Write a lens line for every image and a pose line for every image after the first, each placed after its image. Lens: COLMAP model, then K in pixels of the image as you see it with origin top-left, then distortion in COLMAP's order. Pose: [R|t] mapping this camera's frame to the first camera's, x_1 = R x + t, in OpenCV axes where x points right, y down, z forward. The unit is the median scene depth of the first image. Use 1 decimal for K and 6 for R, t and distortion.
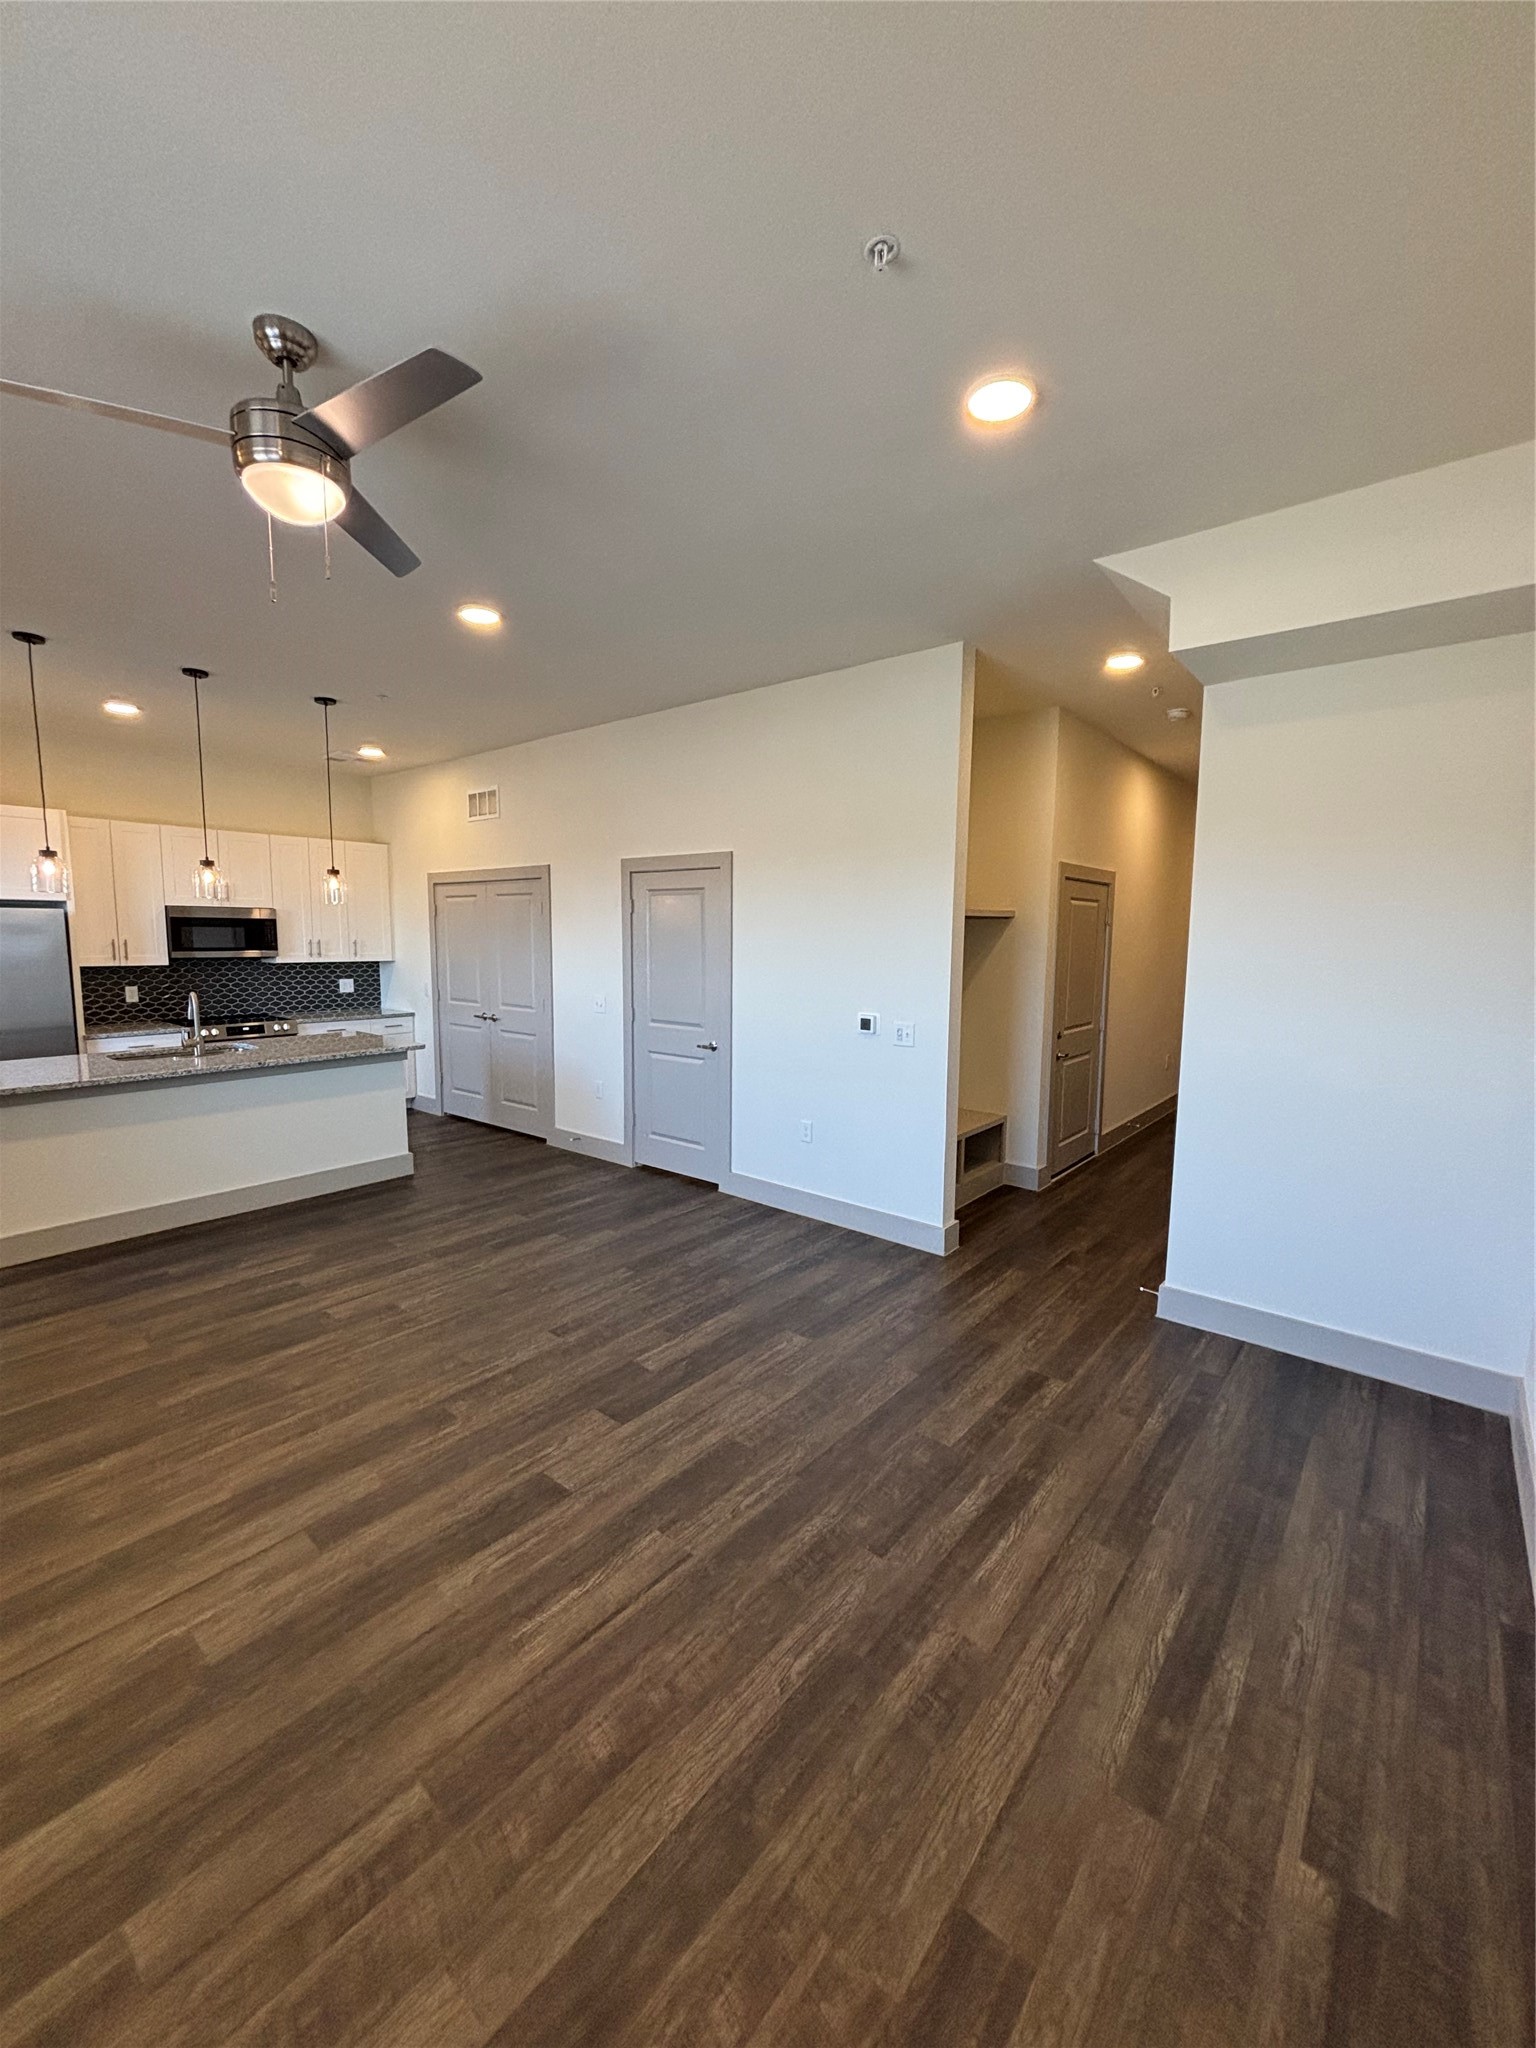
lens RADIAL K [[816.8, 0, 769.5], [0, 816.8, 1028.1], [0, 0, 1]] dist [0.001564, 0.000029]
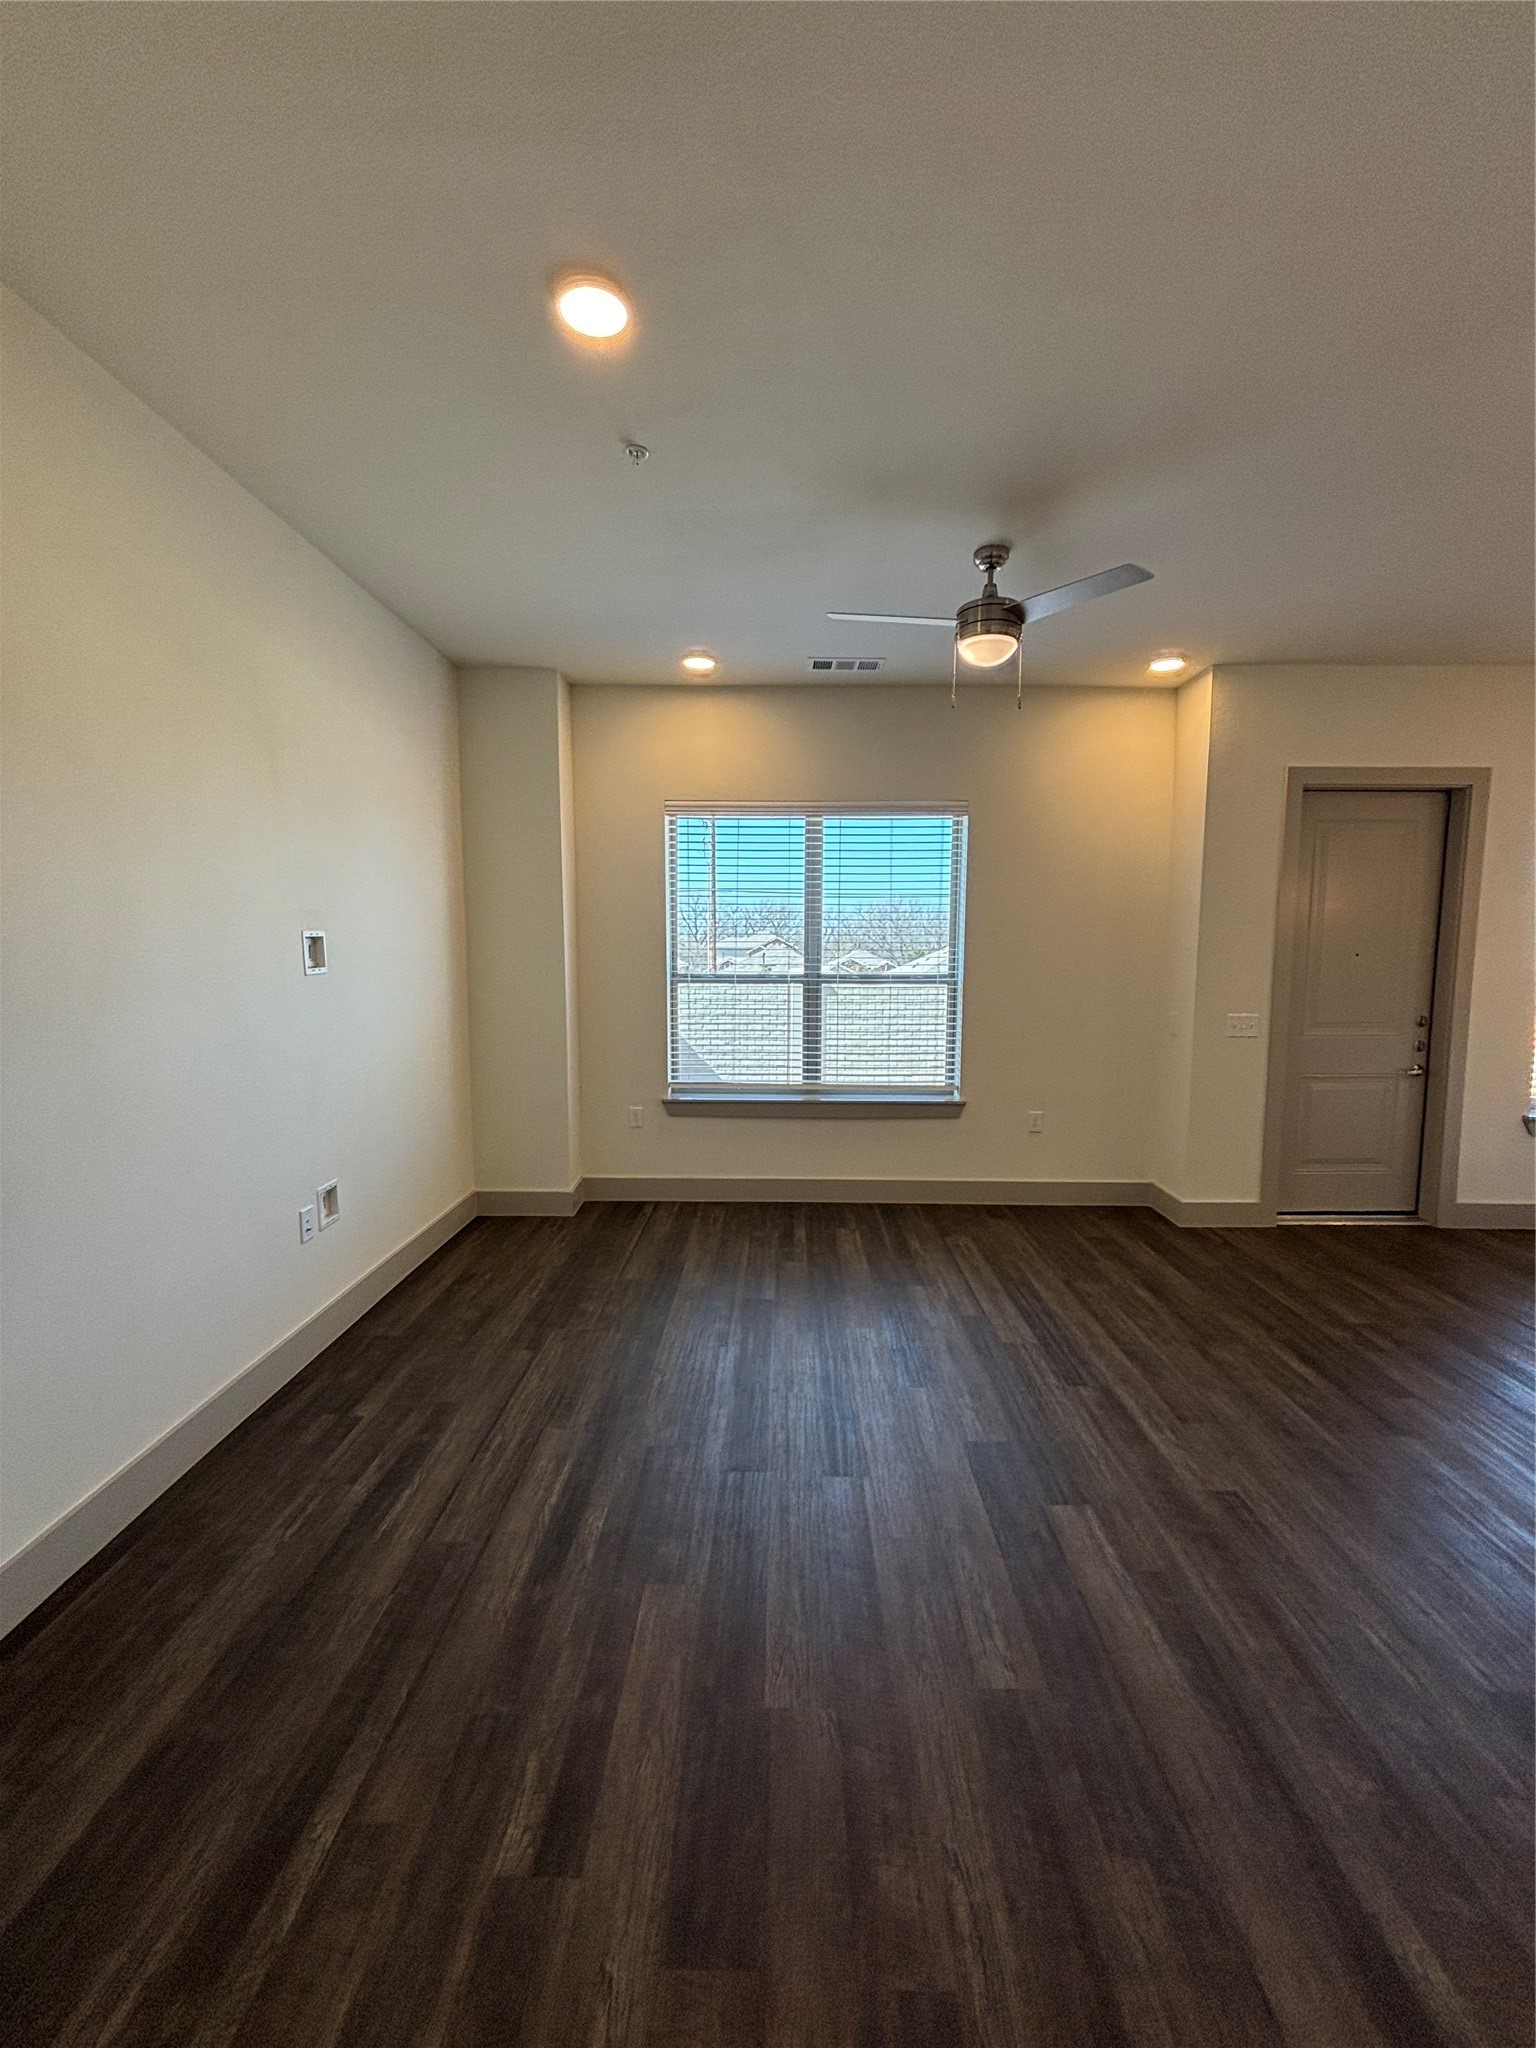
lens RADIAL K [[824.1, 0, 769.1], [0, 824.1, 1030.7], [0, 0, 1]] dist [0.001901, -0.000049]
pose [[-0.780856, 0.049786, -0.622724, 0.471181], [-0.087113, 0.978403, 0.187456, -0.112642], [0.618607, 0.200623, -0.759655, 1.255574]]
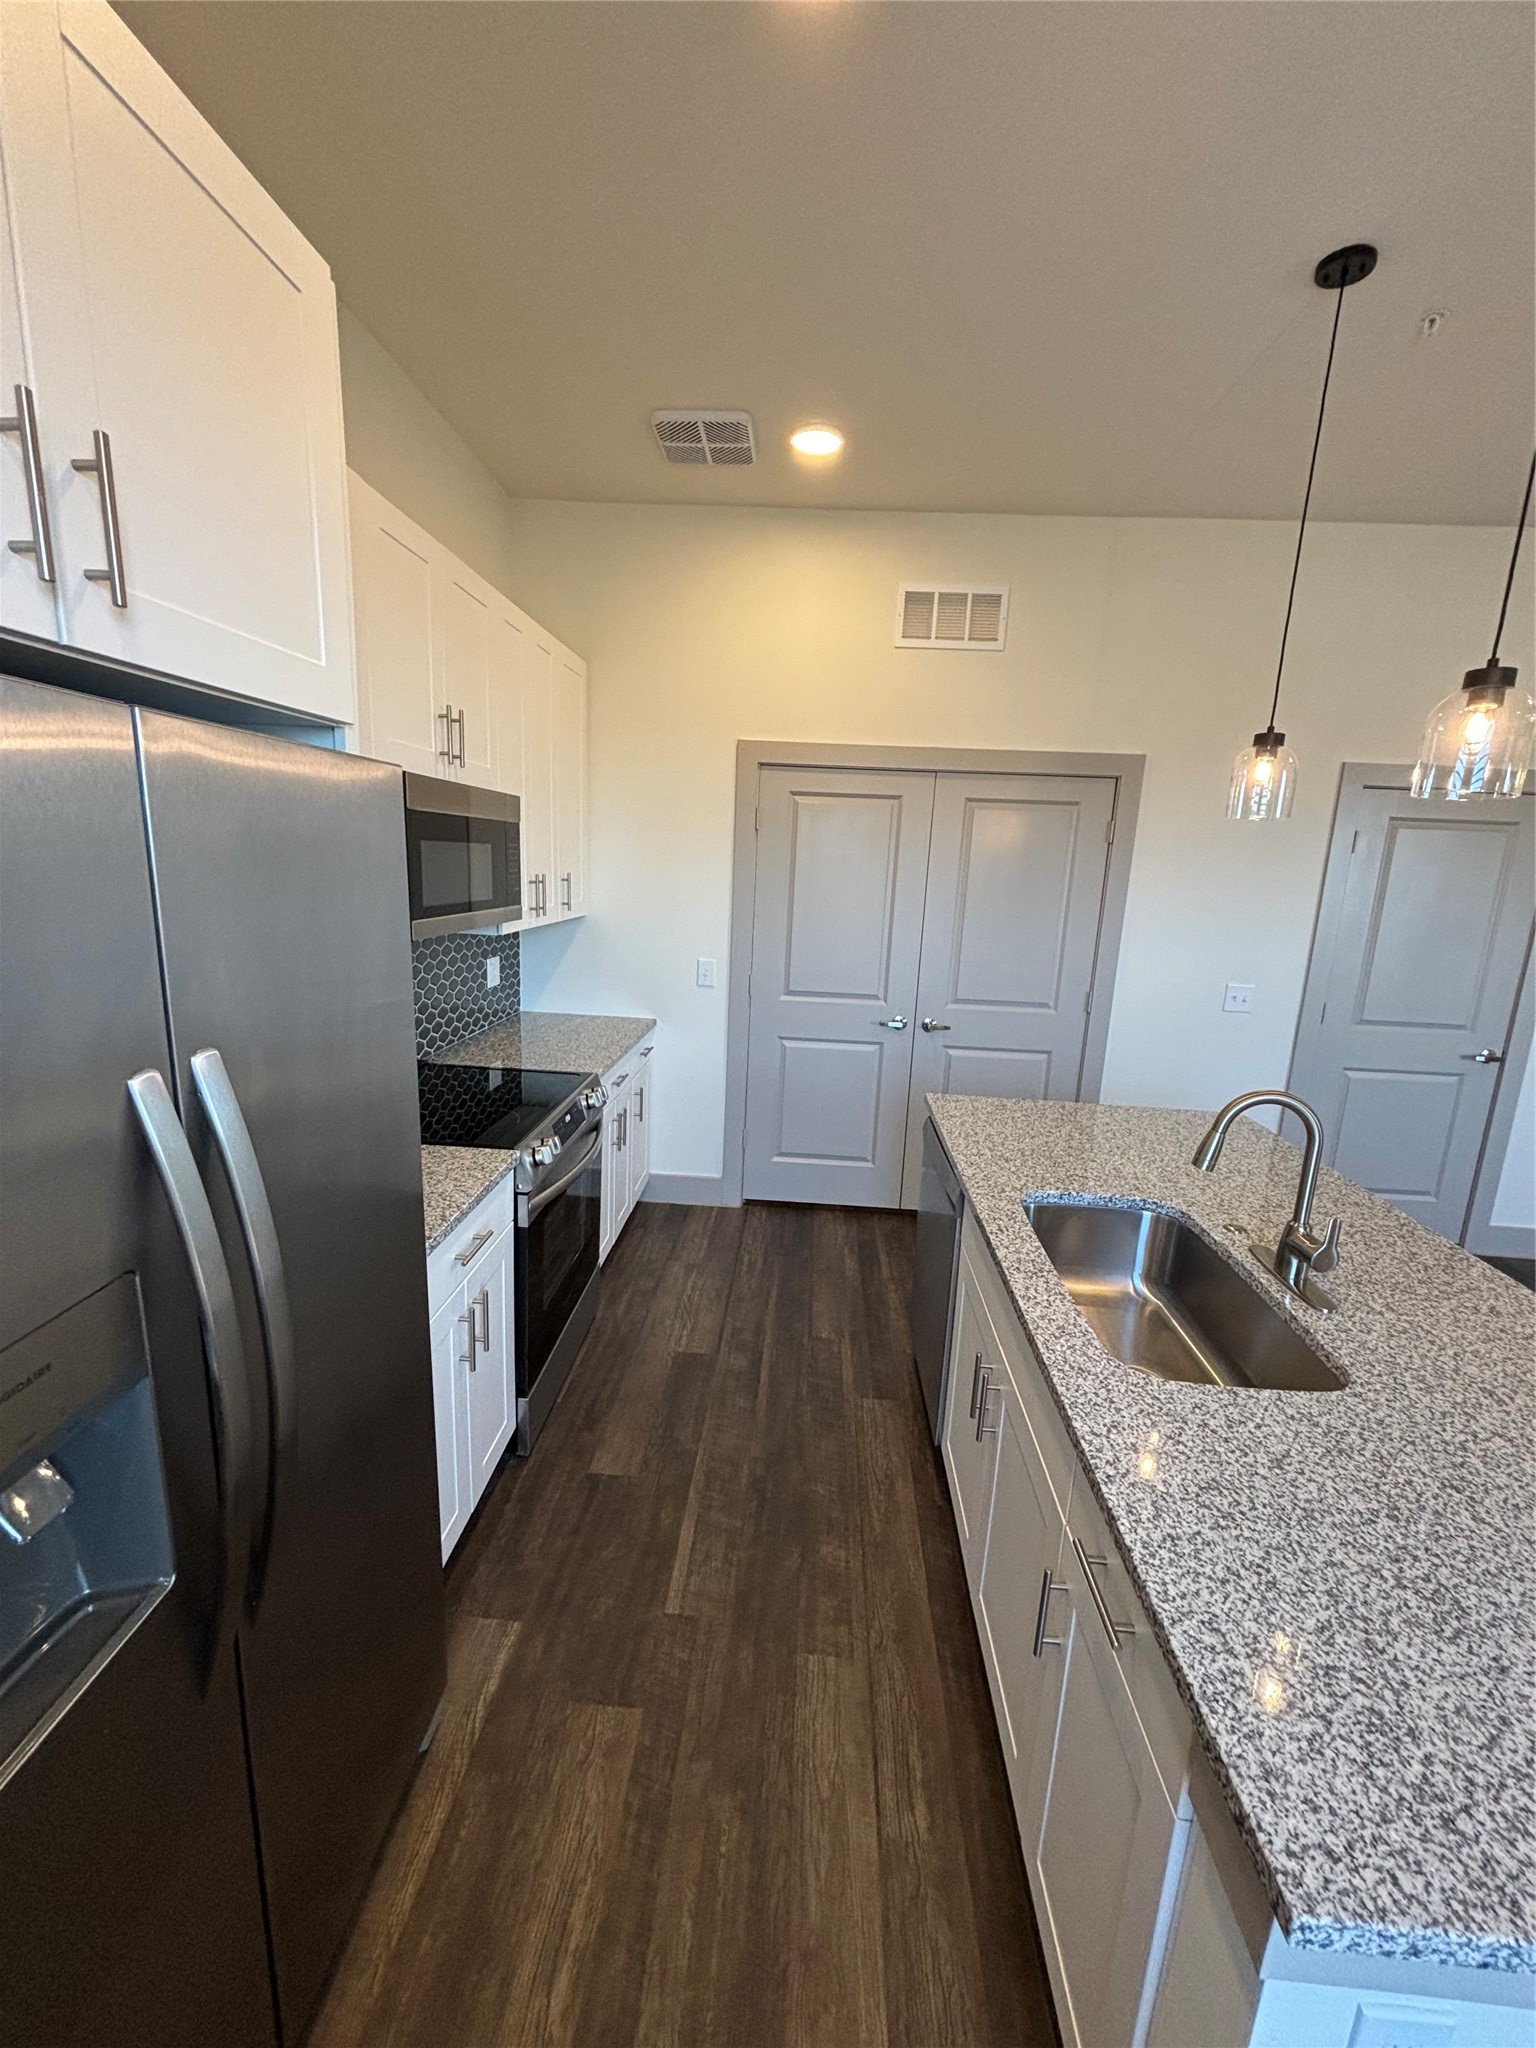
lens RADIAL K [[818.6, 0, 773.3], [0, 818.6, 1026.9], [0, 0, 1]] dist [-0.003070, 0.002377]
pose [[0.810037, -0.094559, 0.578704, -1.541747], [0.032351, 0.992616, 0.116908, -0.163850], [-0.585485, -0.075979, 0.807115, 1.265577]]
